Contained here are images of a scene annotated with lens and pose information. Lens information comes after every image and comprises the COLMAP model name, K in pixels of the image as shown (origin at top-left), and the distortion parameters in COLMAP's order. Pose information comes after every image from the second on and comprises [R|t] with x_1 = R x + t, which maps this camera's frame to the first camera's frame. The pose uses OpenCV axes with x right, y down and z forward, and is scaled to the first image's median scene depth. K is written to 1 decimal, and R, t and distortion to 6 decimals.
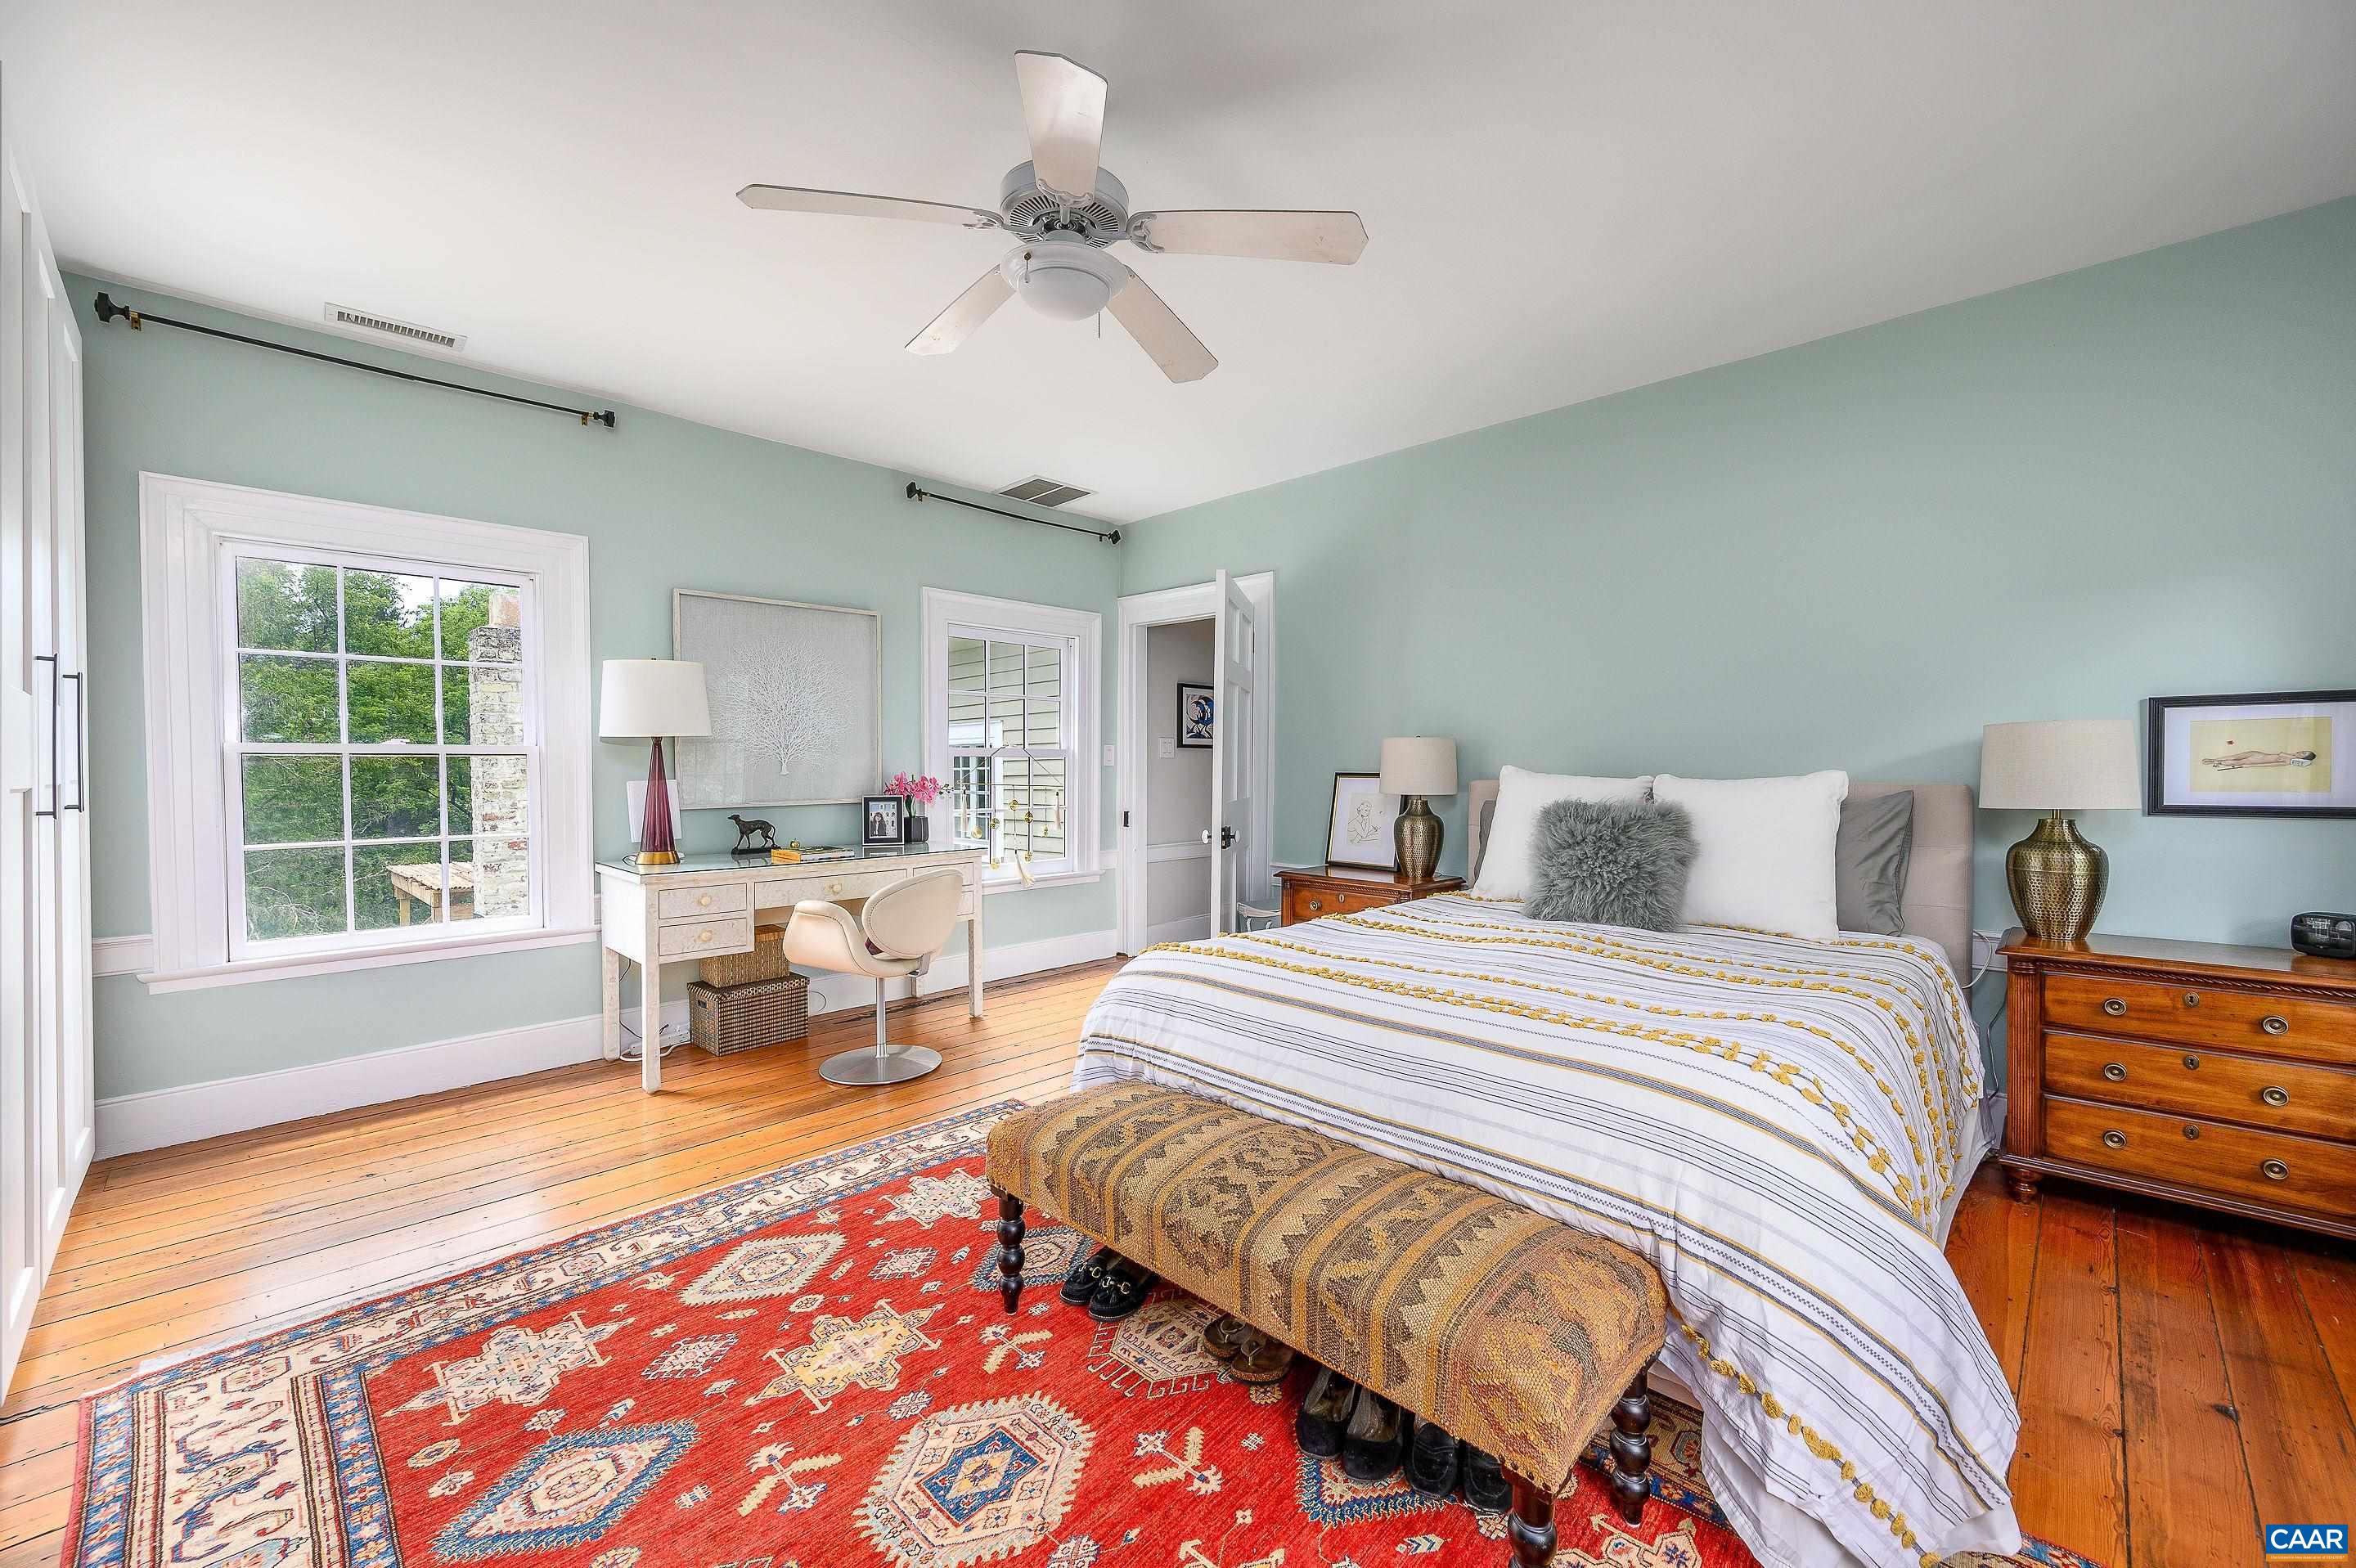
lens RADIAL K [[927.3, 0, 1193.4], [0, 927.3, 773.7], [0, 0, 1]] dist [-0.002657, -0.000145]
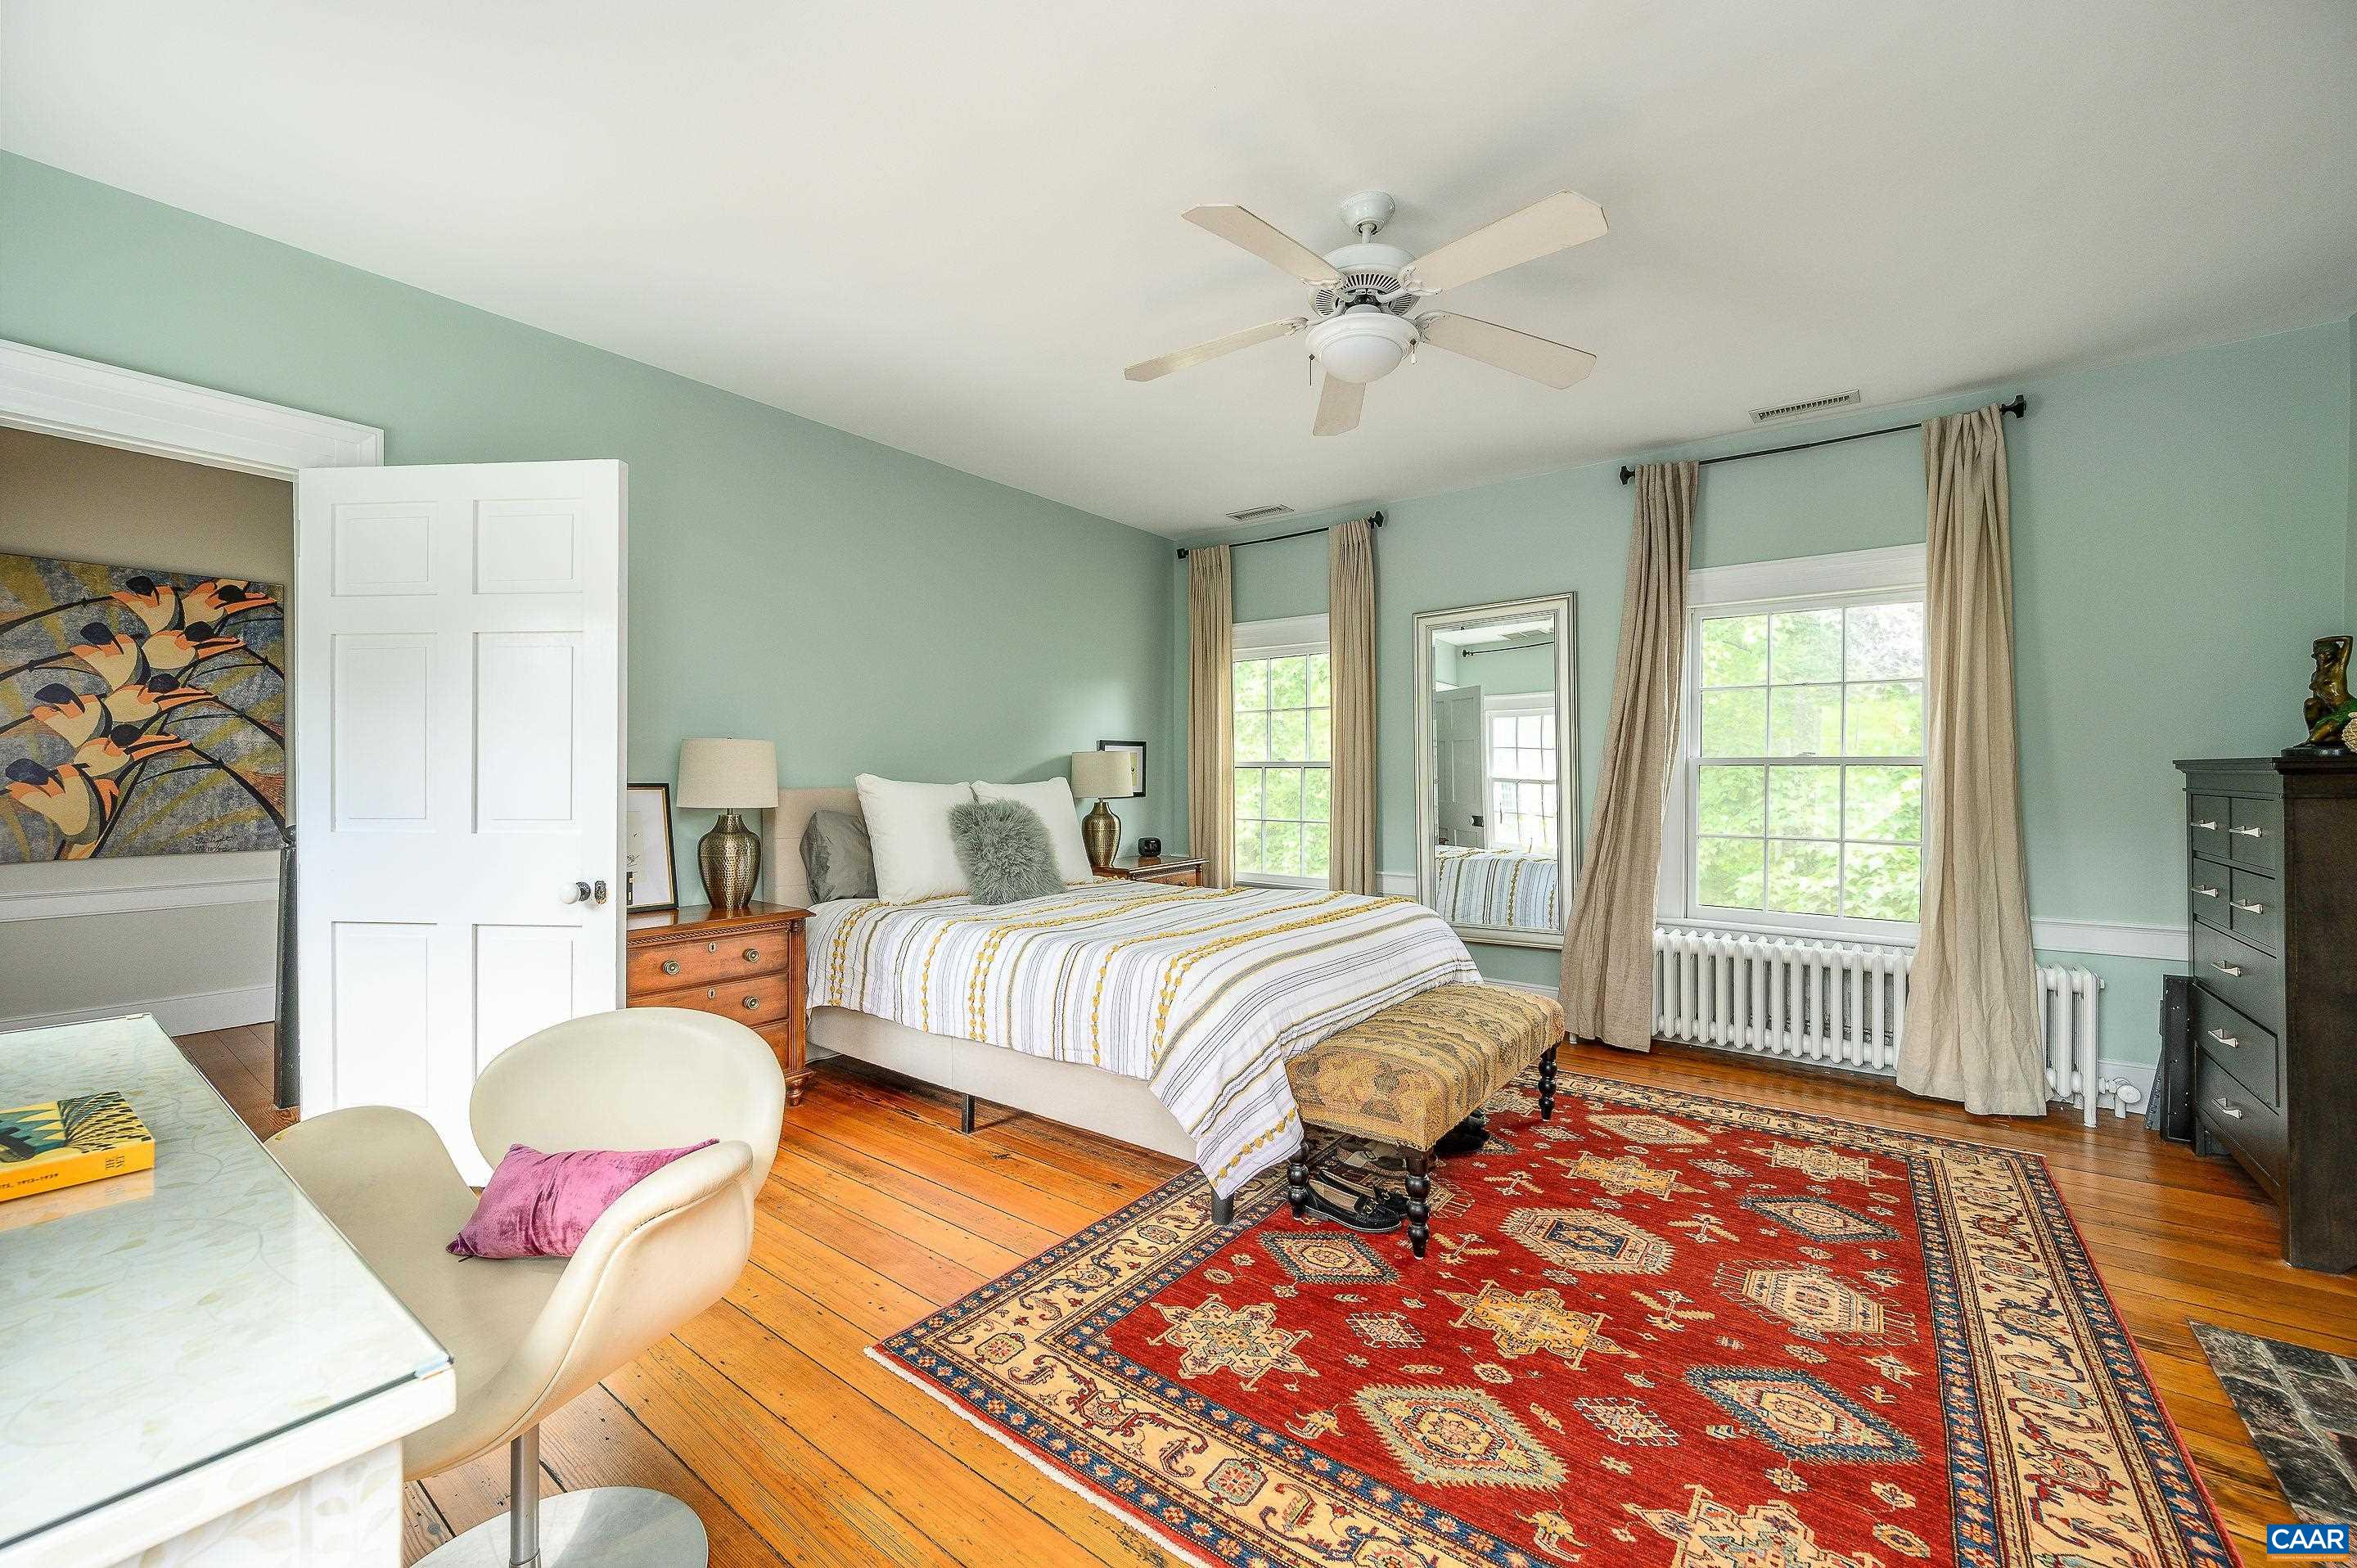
lens RADIAL K [[927.7, 0, 1190.5], [0, 927.7, 782.9], [0, 0, 1]] dist [-0.002657, -0.000145]
pose [[-0.124384, -0.007474, 0.992206, -1.446871], [0.004616, 0.999956, 0.008111, -0.007855], [-0.992223, 0.005589, -0.124344, 1.600223]]
